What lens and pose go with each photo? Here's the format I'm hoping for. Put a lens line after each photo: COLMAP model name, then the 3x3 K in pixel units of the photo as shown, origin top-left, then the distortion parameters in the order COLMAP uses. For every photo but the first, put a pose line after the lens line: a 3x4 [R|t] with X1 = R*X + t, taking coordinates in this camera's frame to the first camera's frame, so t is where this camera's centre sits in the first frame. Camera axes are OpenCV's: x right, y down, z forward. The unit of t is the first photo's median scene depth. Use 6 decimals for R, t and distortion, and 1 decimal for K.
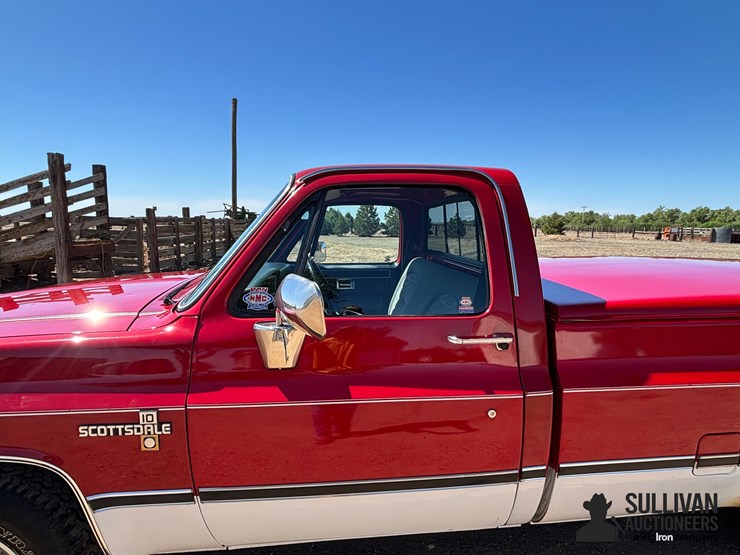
lens RADIAL K [[406.1, 0, 368.4], [0, 406.1, 274.4], [0, 0, 1]] dist [-0.001985, -0.001321]
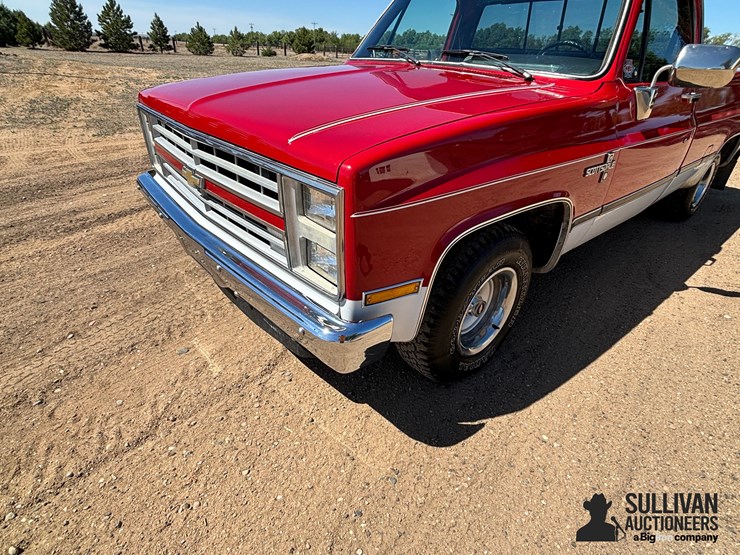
lens RADIAL K [[410.2, 0, 366.9], [0, 410.2, 274.1], [0, 0, 1]] dist [-0.004093, 0.000949]
pose [[0.818585, -0.254573, 0.514890, -0.310580], [0.036425, 0.917622, 0.395782, 0.019177], [-0.573230, -0.305226, 0.760424, 0.040497]]
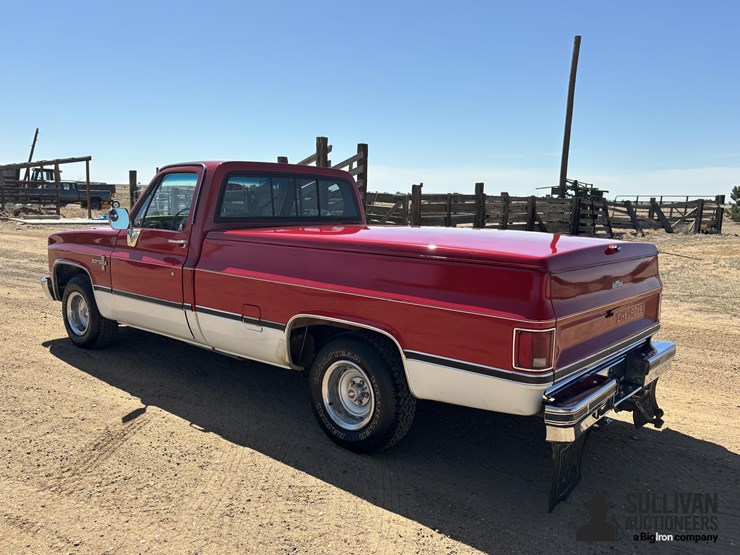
lens RADIAL K [[617.2, 0, 370.0], [0, 617.2, 277.5], [0, 0, 1]] dist [0.029089, -0.001874]
pose [[0.691125, 0.099694, -0.715827, 0.574678], [-0.107254, 0.993621, 0.034829, 0.020200], [0.714733, 0.052704, 0.697409, -0.101580]]
